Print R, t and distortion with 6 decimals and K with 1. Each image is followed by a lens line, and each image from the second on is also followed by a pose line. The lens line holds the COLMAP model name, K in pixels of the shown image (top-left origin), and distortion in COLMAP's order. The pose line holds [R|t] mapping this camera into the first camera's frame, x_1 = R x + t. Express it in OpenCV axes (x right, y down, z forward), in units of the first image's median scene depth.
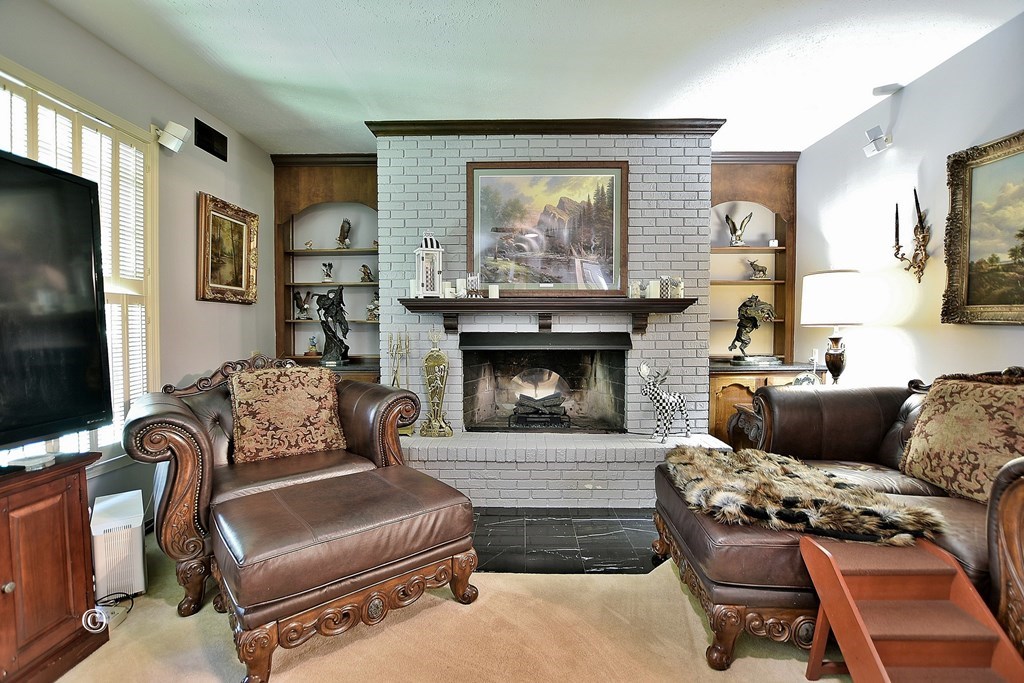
lens RADIAL K [[460.1, 0, 508.0], [0, 460.1, 346.7], [0, 0, 1]] dist [-0.030481, 0.002738]
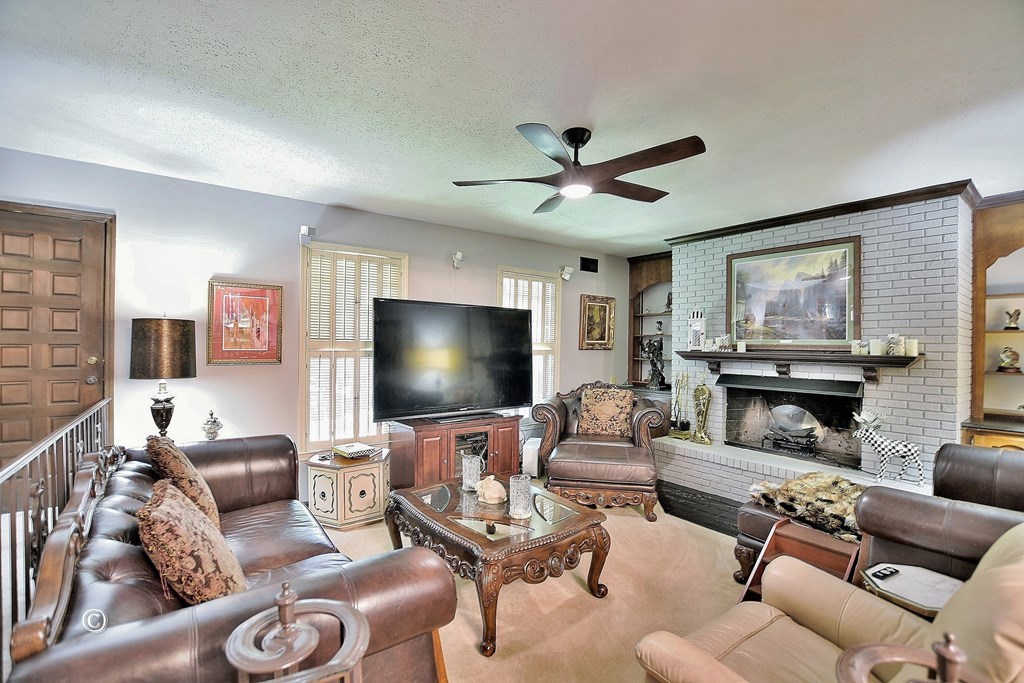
lens RADIAL K [[460.1, 0, 512.3], [0, 460.1, 343.5], [0, 0, 1]] dist [-0.030481, 0.002738]
pose [[0.616541, 0.007636, -0.787286, 0.643742], [-0.043547, 0.998753, -0.024415, -0.065142], [0.786118, 0.049336, 0.616105, -0.408605]]
